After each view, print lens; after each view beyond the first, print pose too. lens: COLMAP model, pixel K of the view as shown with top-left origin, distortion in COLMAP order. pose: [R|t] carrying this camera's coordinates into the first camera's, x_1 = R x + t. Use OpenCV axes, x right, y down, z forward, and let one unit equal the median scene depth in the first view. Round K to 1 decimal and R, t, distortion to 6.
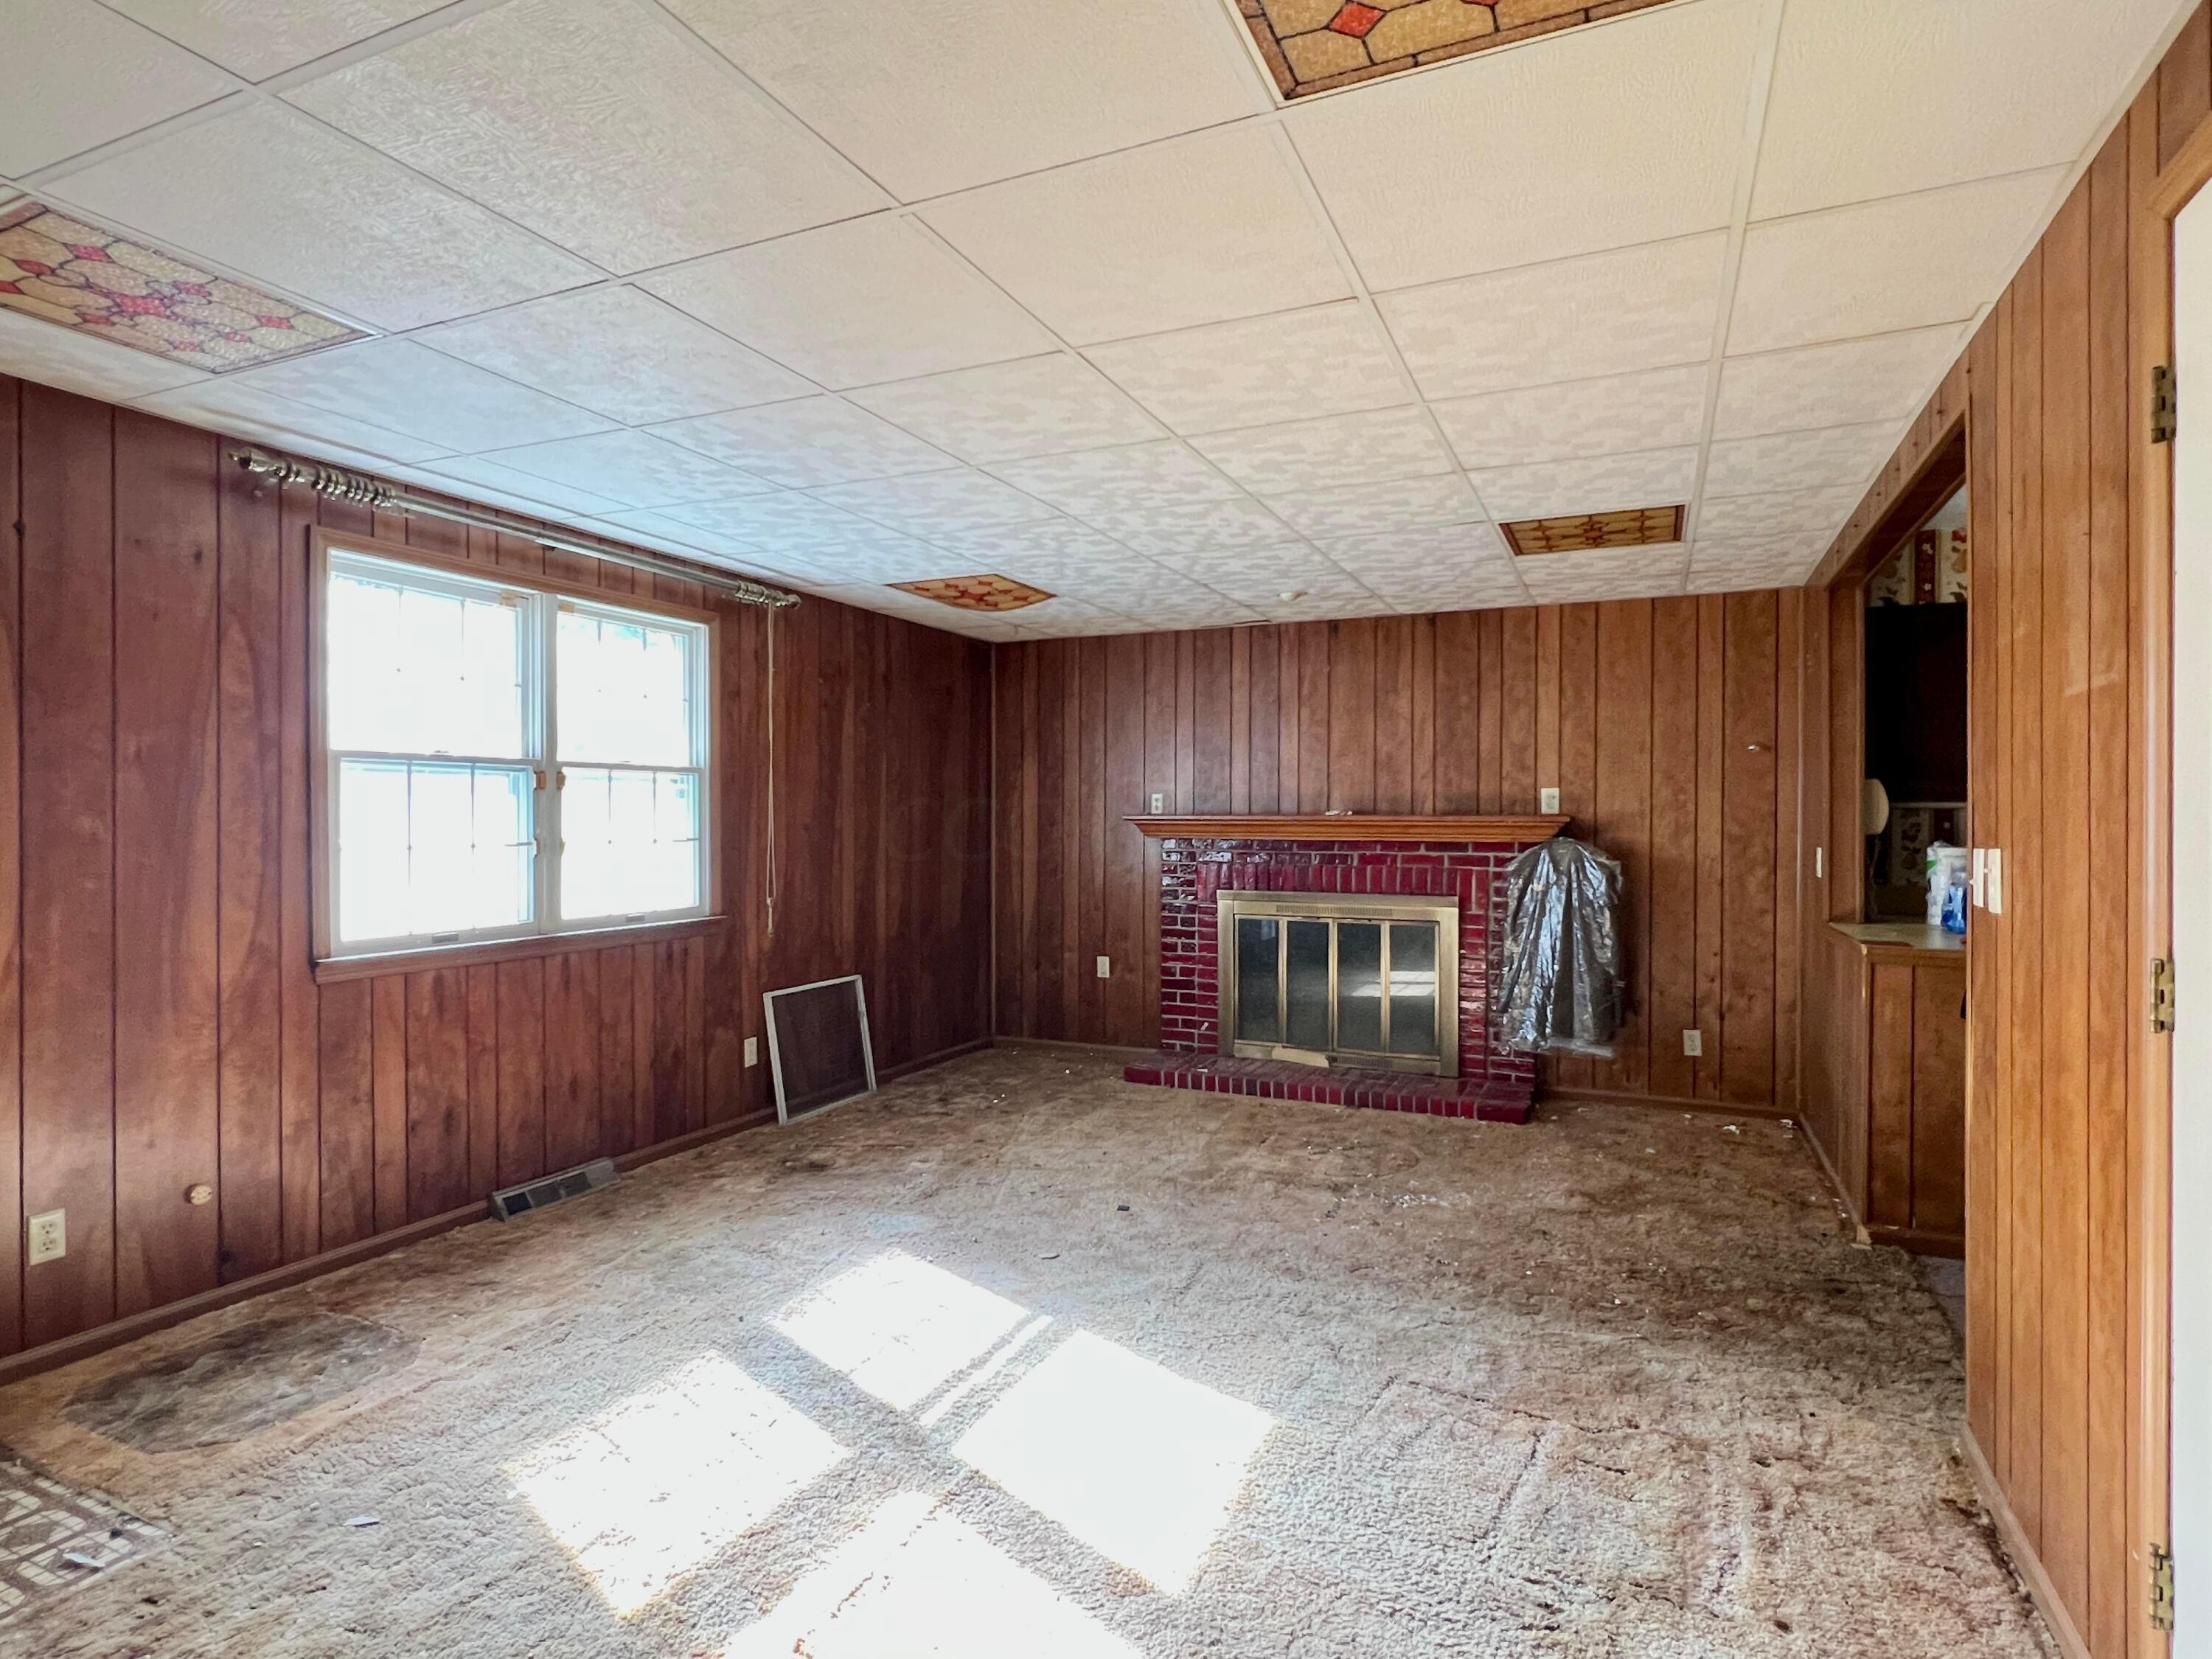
lens RADIAL K [[1178.1, 0, 1106.0], [0, 1178.1, 829.5], [0, 0, 1]] dist [-0.001986, -0.000267]
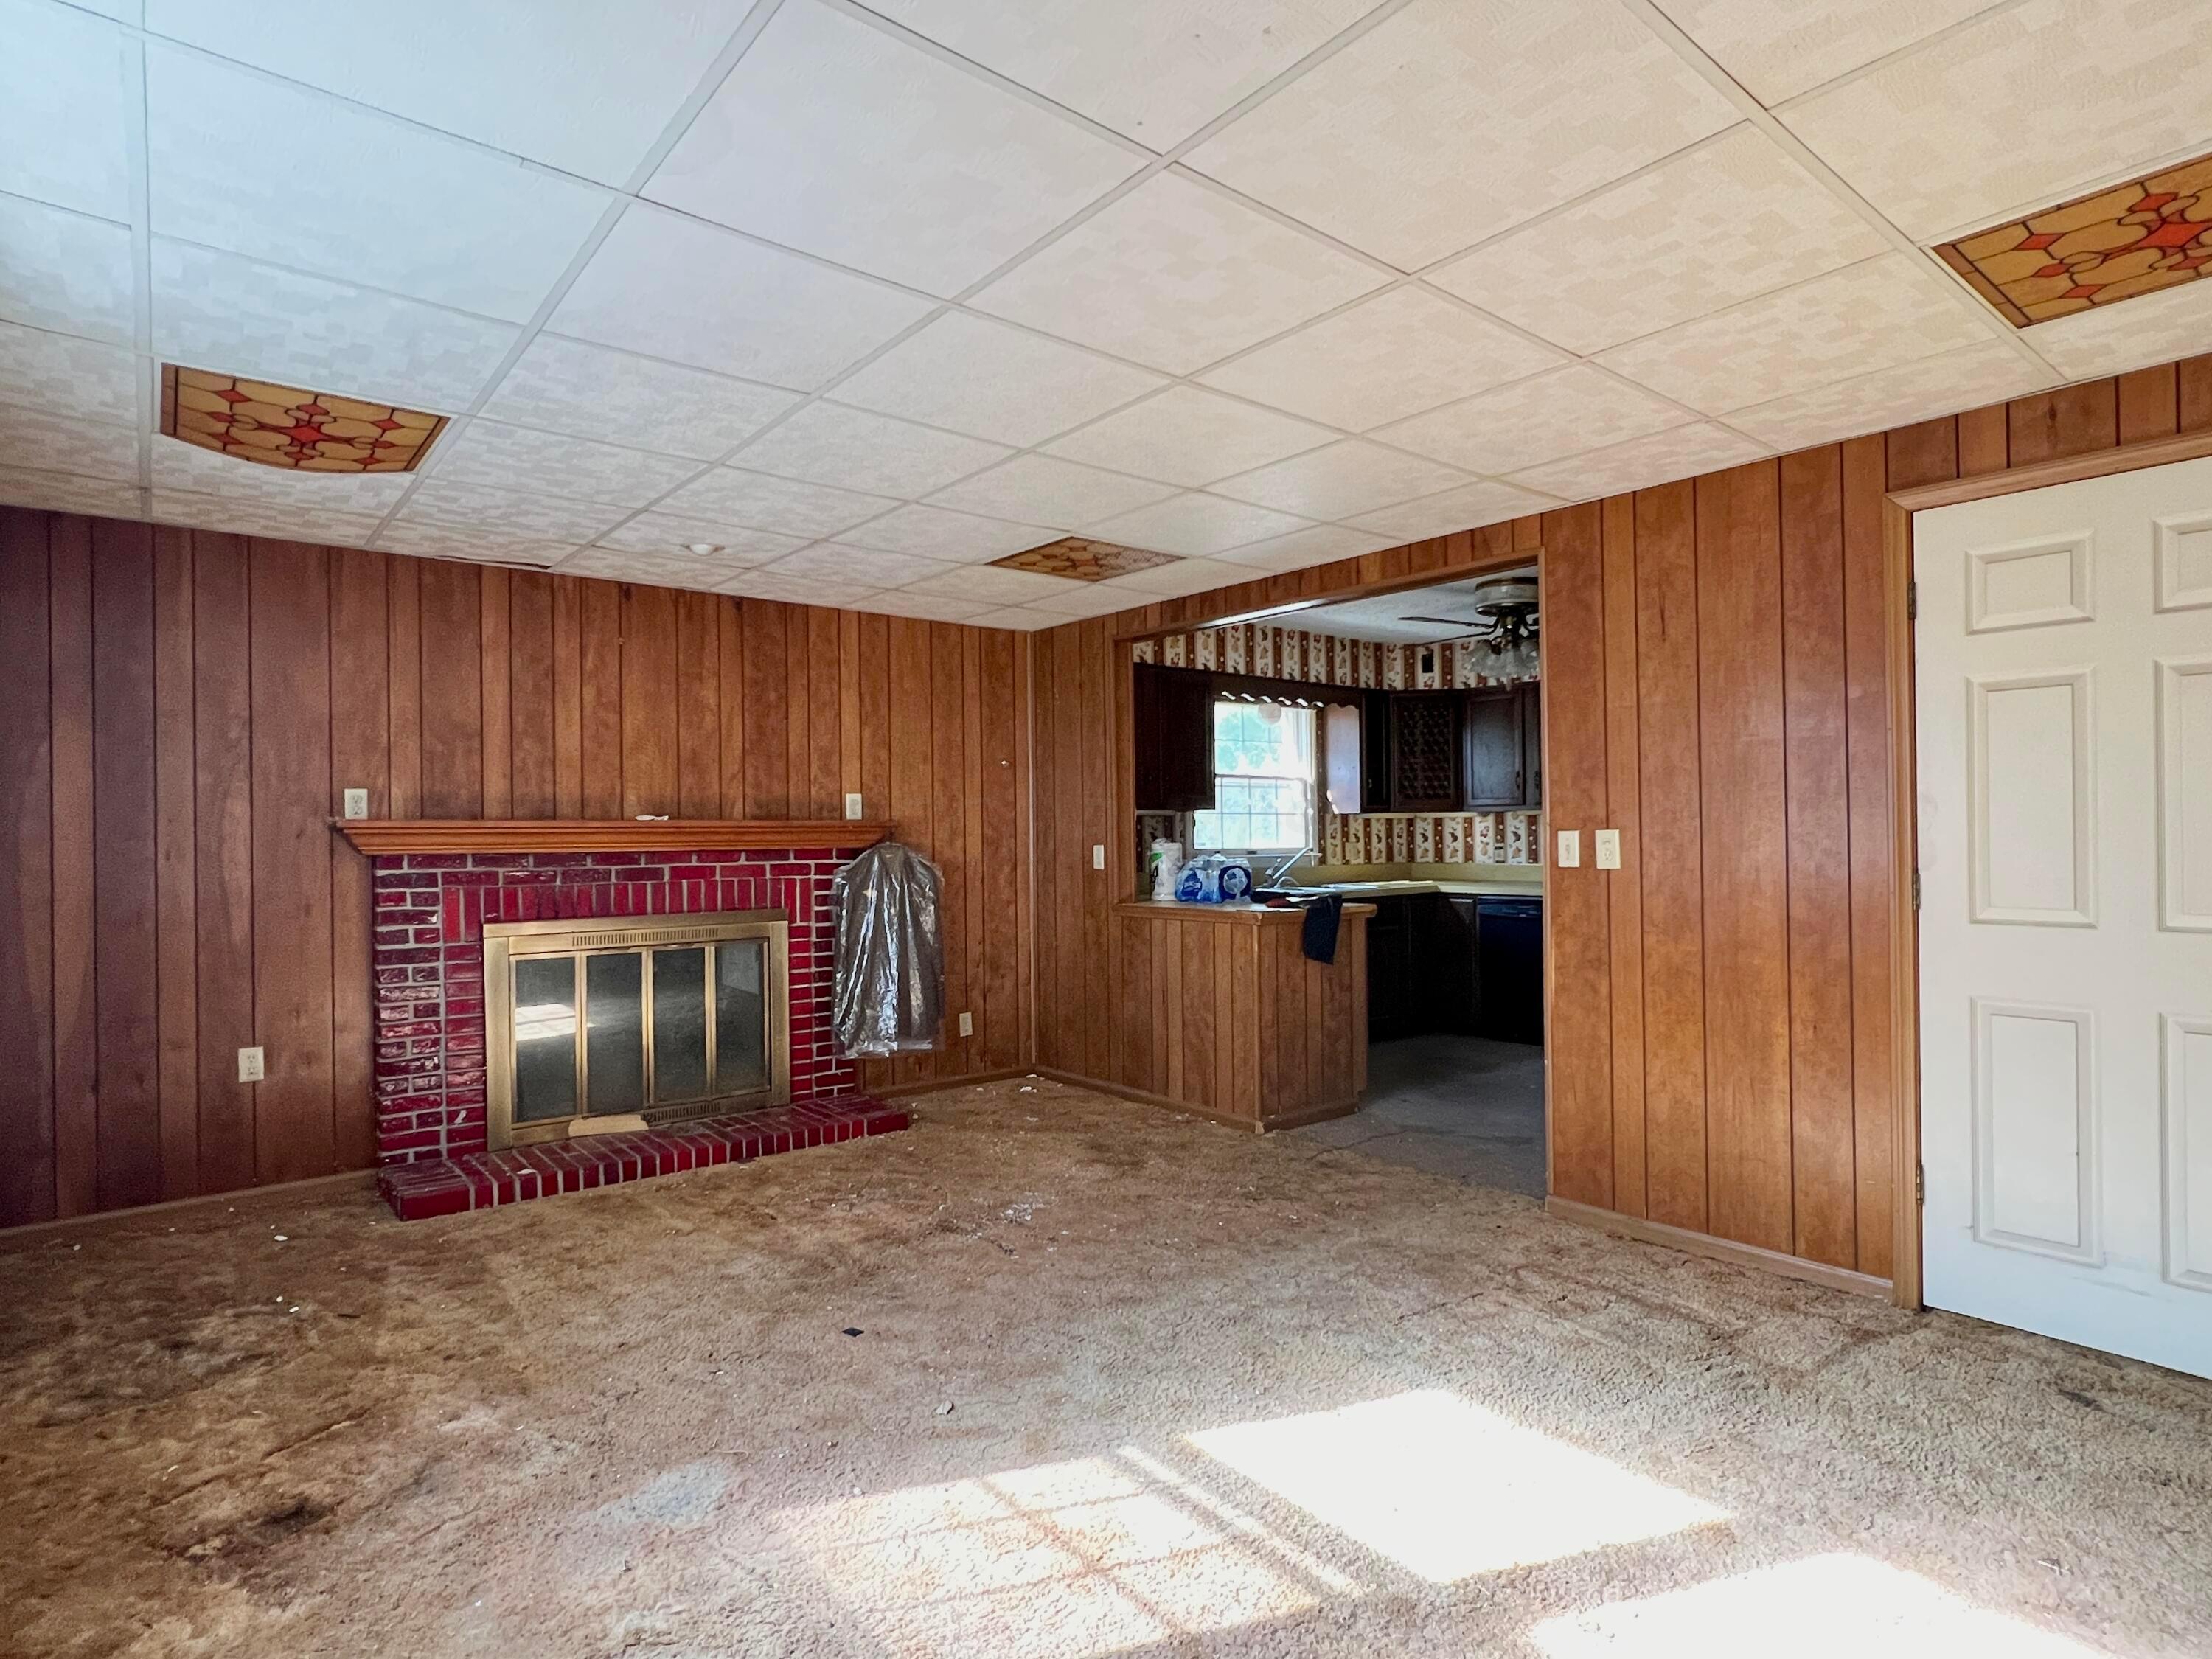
lens RADIAL K [[1174.6, 0, 1093.6], [0, 1174.6, 837.1], [0, 0, 1]] dist [0.001784, -0.001285]
pose [[0.444706, -0.009549, 0.895626, -0.442709], [0.018482, 0.999828, 0.001482, 0.004042], [-0.895486, 0.015894, 0.444806, 0.390506]]
